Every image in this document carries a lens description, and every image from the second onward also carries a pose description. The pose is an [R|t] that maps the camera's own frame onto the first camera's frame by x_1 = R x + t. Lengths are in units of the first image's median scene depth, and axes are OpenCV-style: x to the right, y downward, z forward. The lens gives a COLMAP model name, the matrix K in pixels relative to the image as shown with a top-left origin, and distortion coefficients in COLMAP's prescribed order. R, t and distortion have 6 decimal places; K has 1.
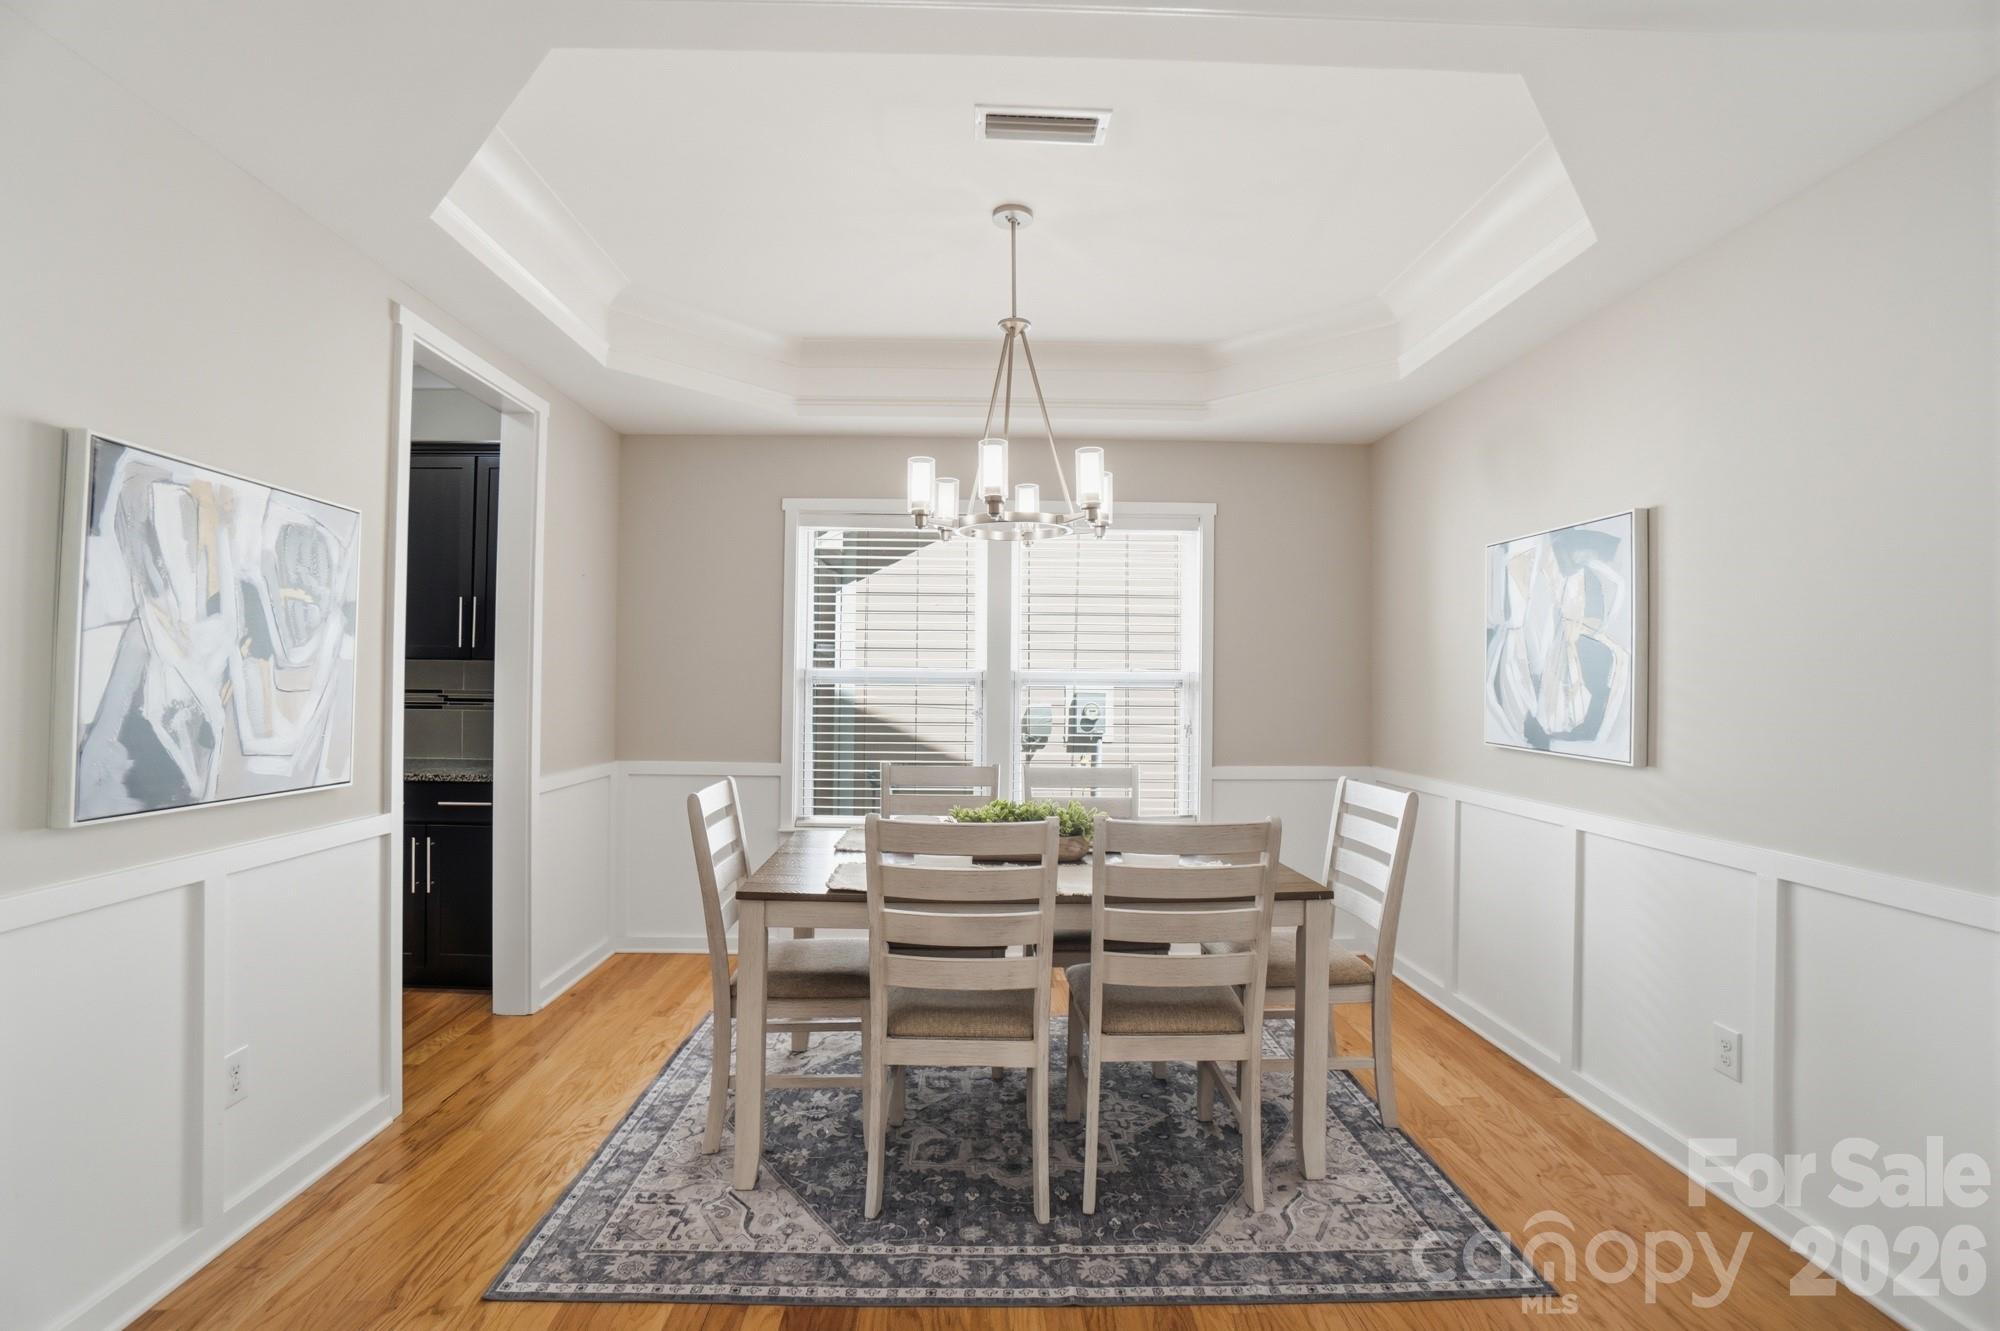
lens RADIAL K [[876.9, 0, 1001.9], [0, 876.9, 673.8], [0, 0, 1]] dist [-0.030071, 0.003726]
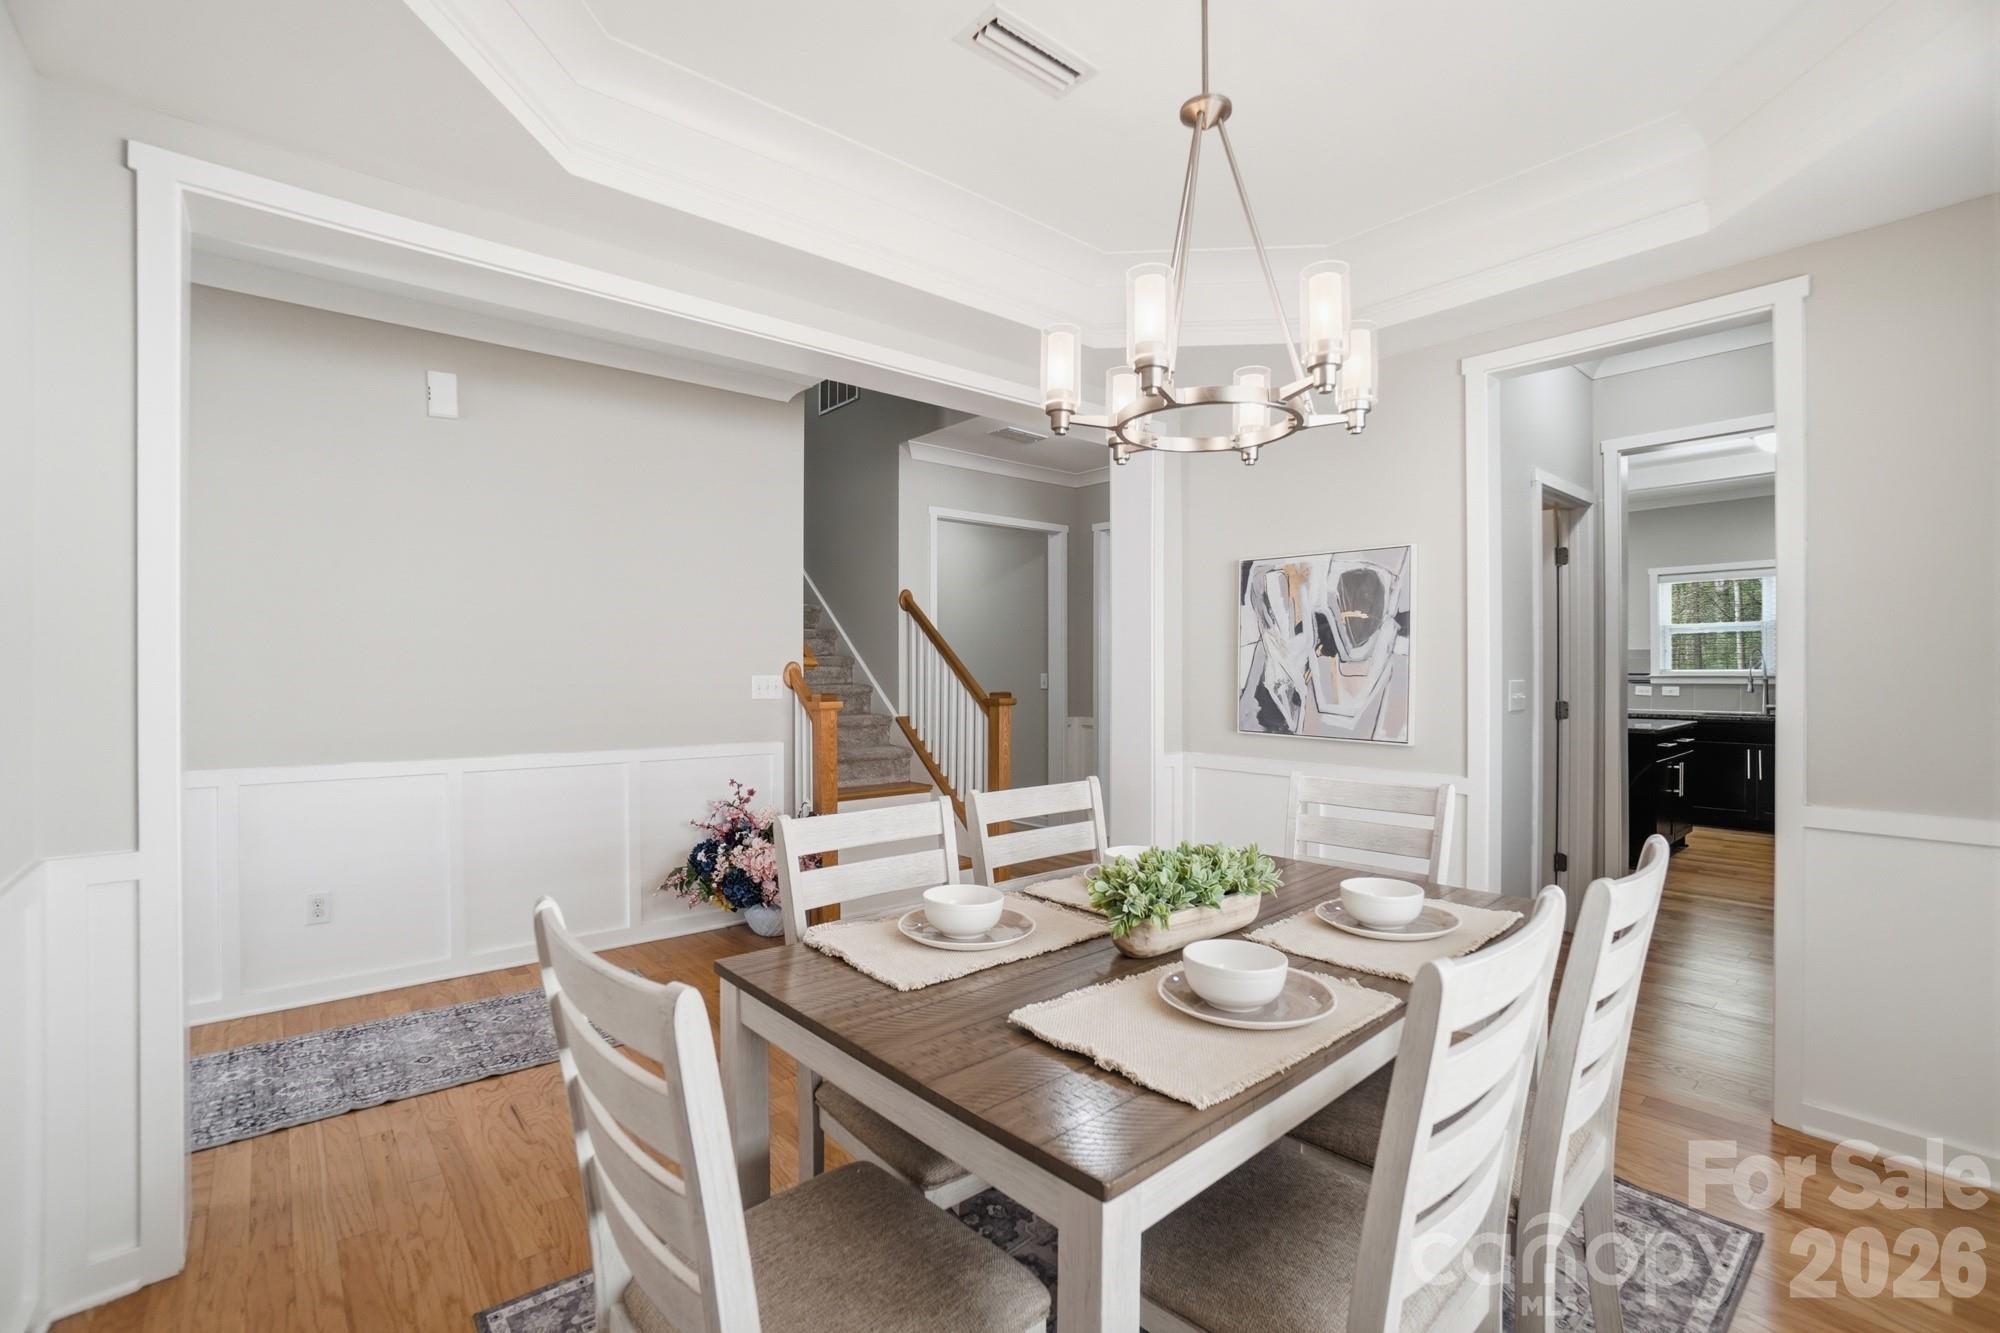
lens RADIAL K [[876.9, 0, 985.5], [0, 876.9, 663.5], [0, 0, 1]] dist [-0.030071, 0.003726]
pose [[-0.781359, -0.012497, -0.623956, 0.781716], [0.000309, 0.999792, -0.020411, 0.033406], [0.624081, -0.016141, -0.781193, 2.027626]]
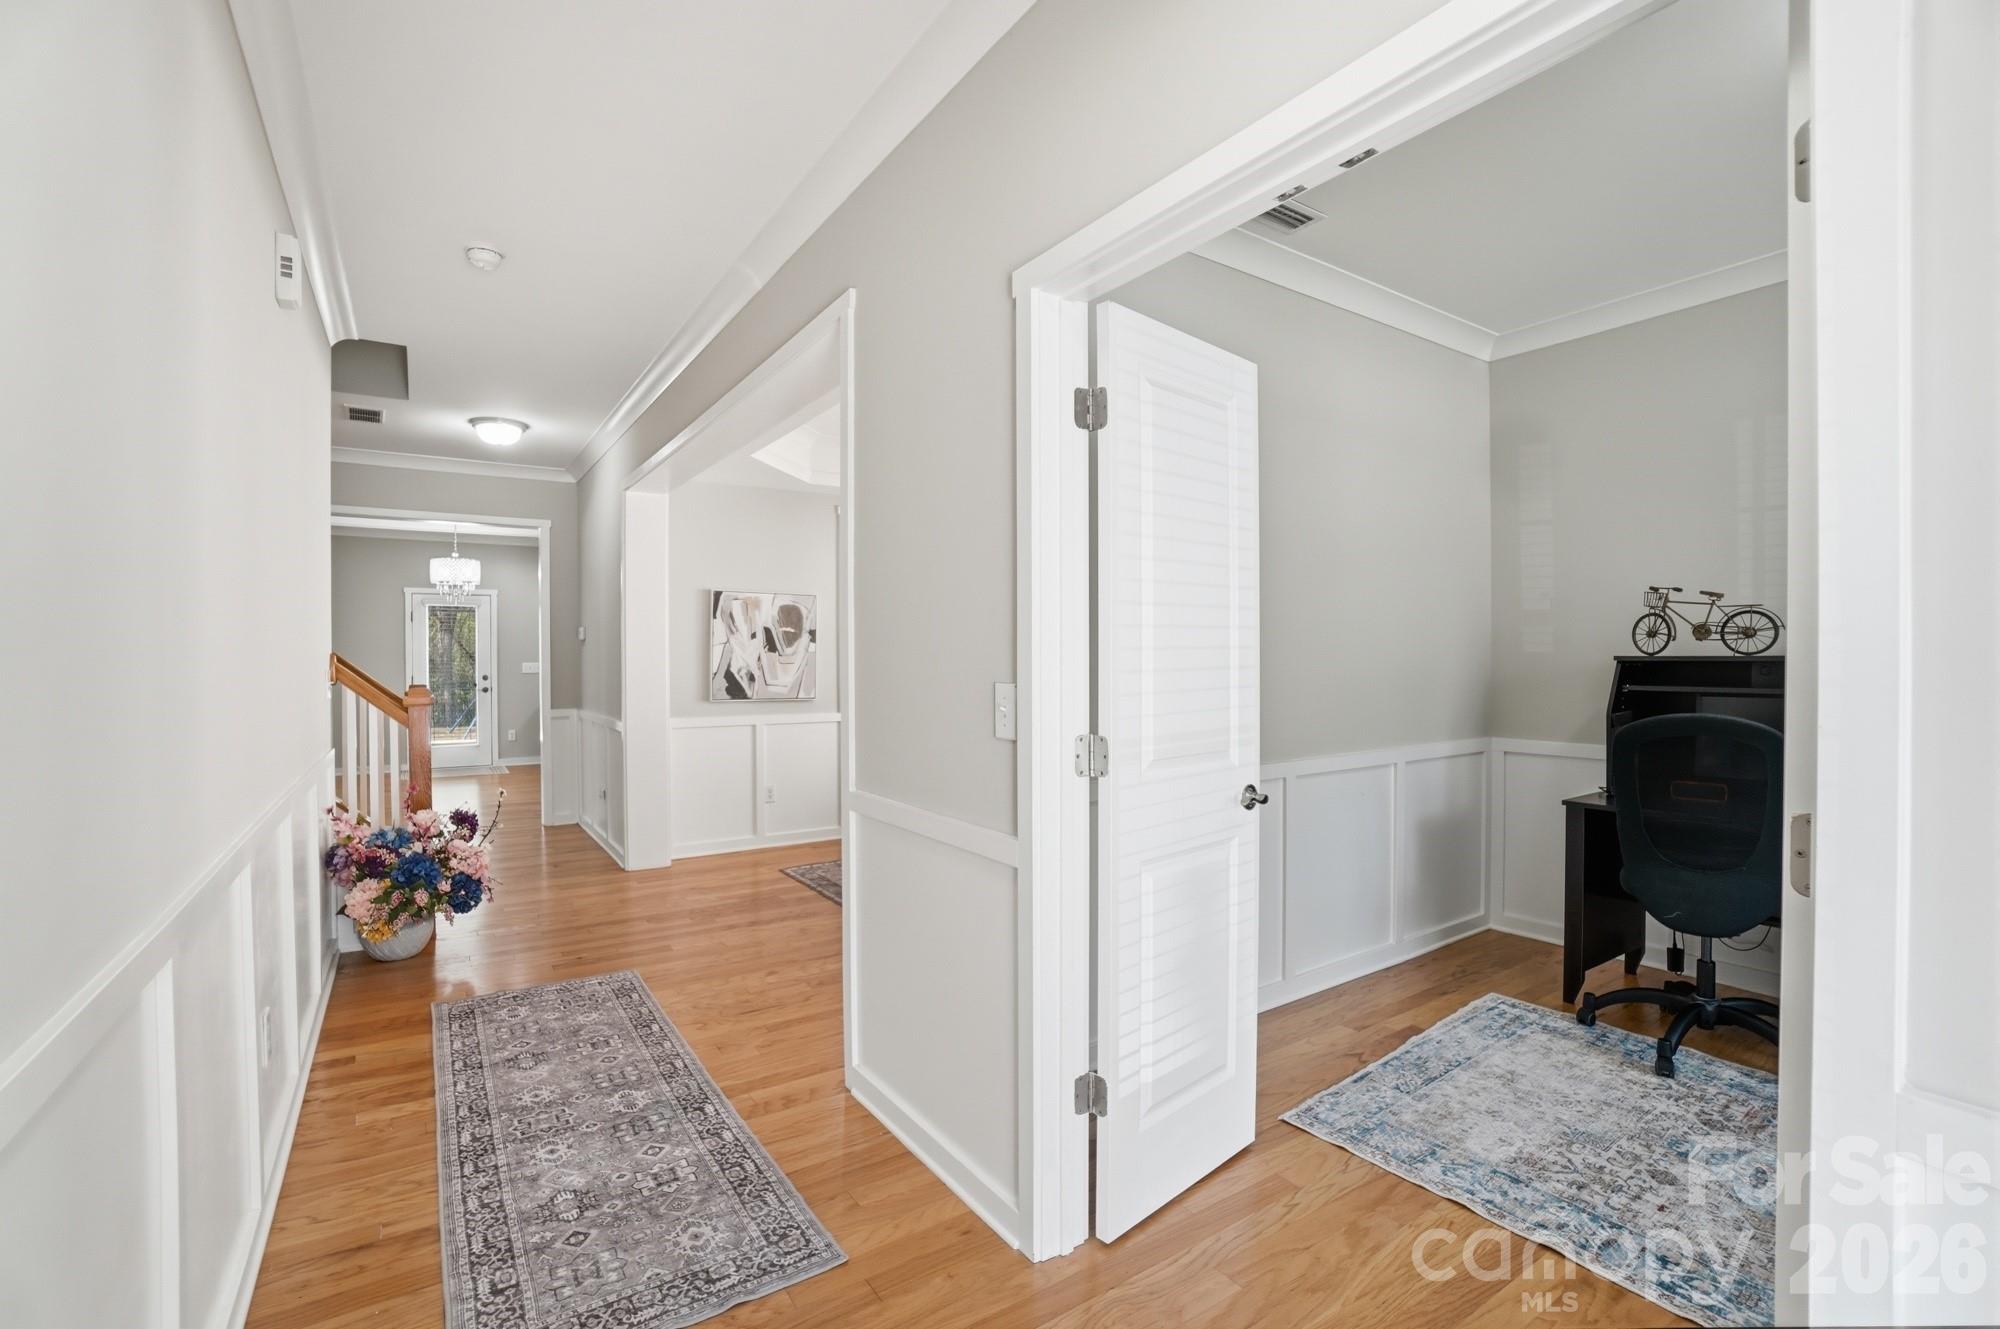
lens RADIAL K [[876.9, 0, 993.9], [0, 876.9, 659.9], [0, 0, 1]] dist [-0.030071, 0.003726]
pose [[0.537638, -0.010327, -0.843112, 2.200086], [0.021706, 0.999763, 0.001596, 0.020881], [0.842896, -0.019159, 0.537735, 0.023618]]
